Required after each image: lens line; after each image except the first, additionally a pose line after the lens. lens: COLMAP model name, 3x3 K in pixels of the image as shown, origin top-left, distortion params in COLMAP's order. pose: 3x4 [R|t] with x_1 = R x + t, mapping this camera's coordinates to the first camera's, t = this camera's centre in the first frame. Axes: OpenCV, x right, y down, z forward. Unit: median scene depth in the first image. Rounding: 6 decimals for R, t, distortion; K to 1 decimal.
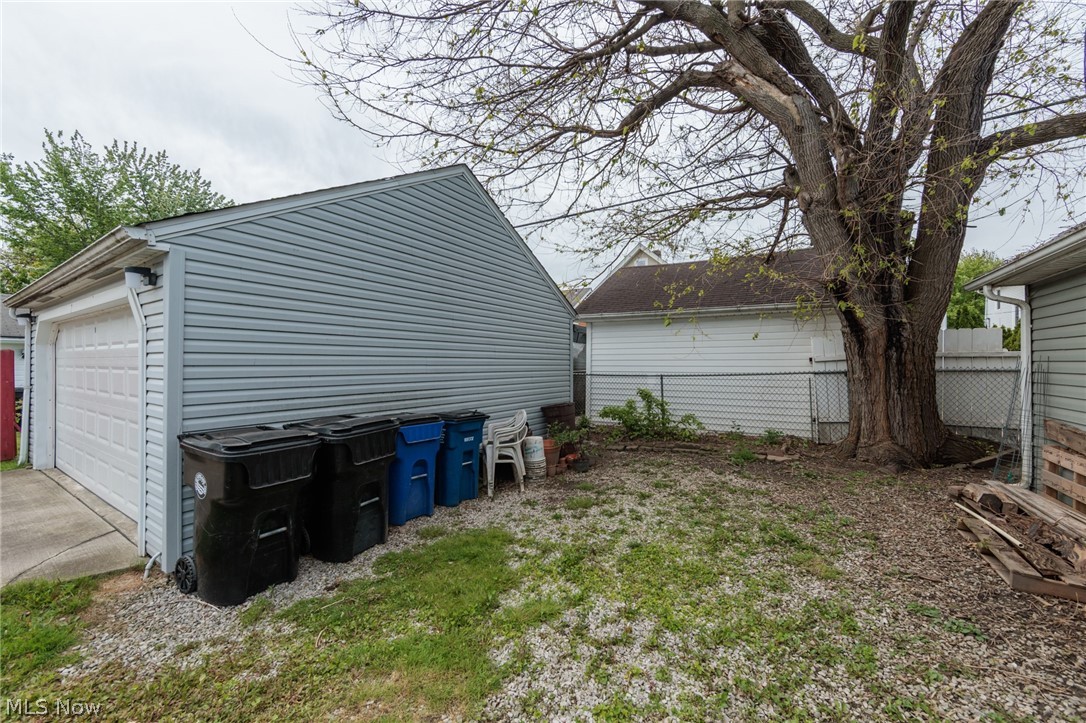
lens RADIAL K [[419.5, 0, 541.3], [0, 419.5, 363.5], [0, 0, 1]] dist [-0.001390, -0.000127]
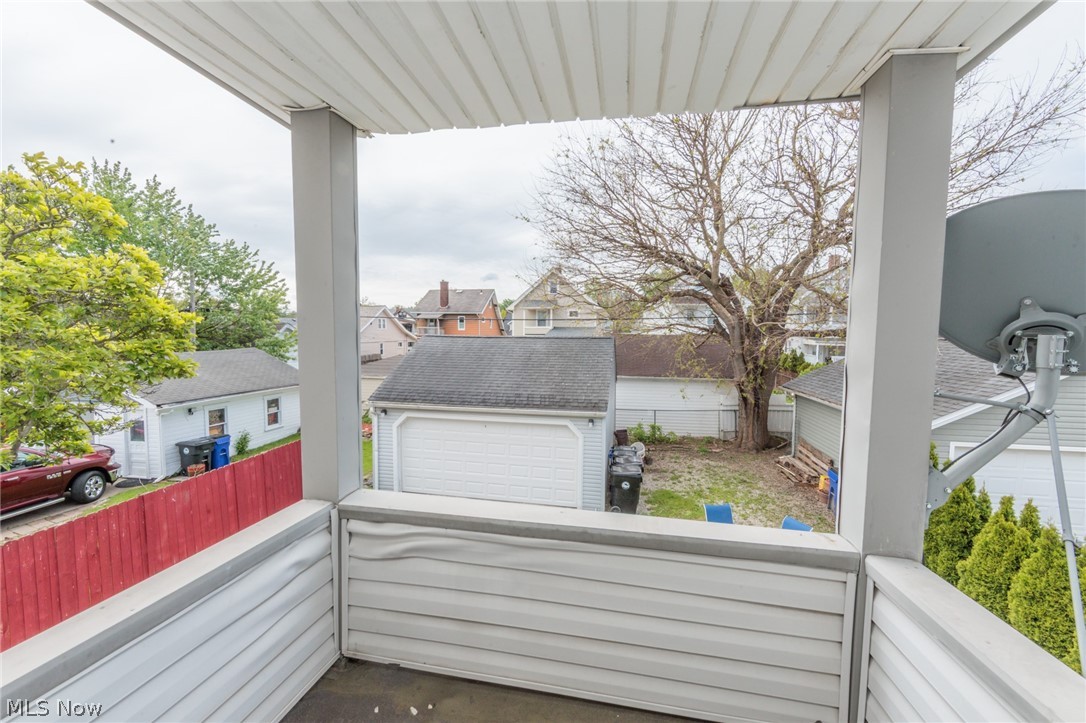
lens RADIAL K [[433.3, 0, 541.0], [0, 433.3, 361.7], [0, 0, 1]] dist [-0.002228, -0.000132]
pose [[0.933526, -0.017076, 0.358102, -1.410000], [-0.006351, 0.997920, 0.064143, -0.491160], [-0.358452, -0.062154, 0.931477, -1.047680]]
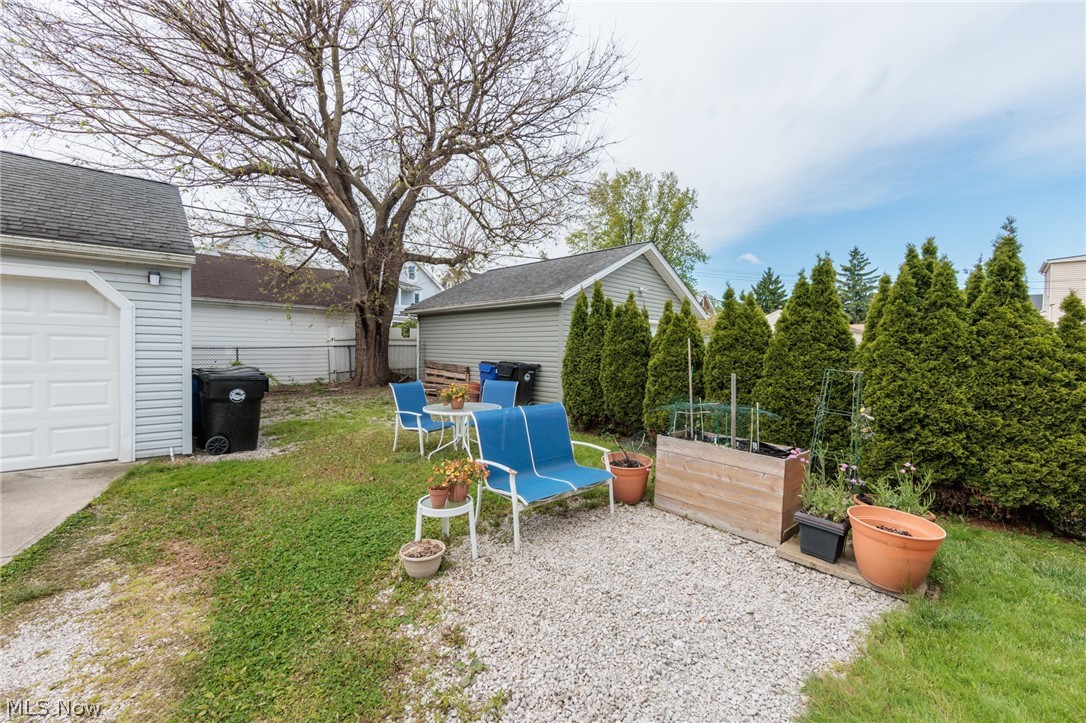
lens RADIAL K [[440.8, 0, 545.9], [0, 440.8, 357.8], [0, 0, 1]] dist [-0.001657, -0.000341]
pose [[0.242353, -0.015394, 0.970066, -1.278814], [-0.012970, 0.999733, 0.019105, 0.030147], [-0.970101, -0.017212, 0.242089, -0.478784]]
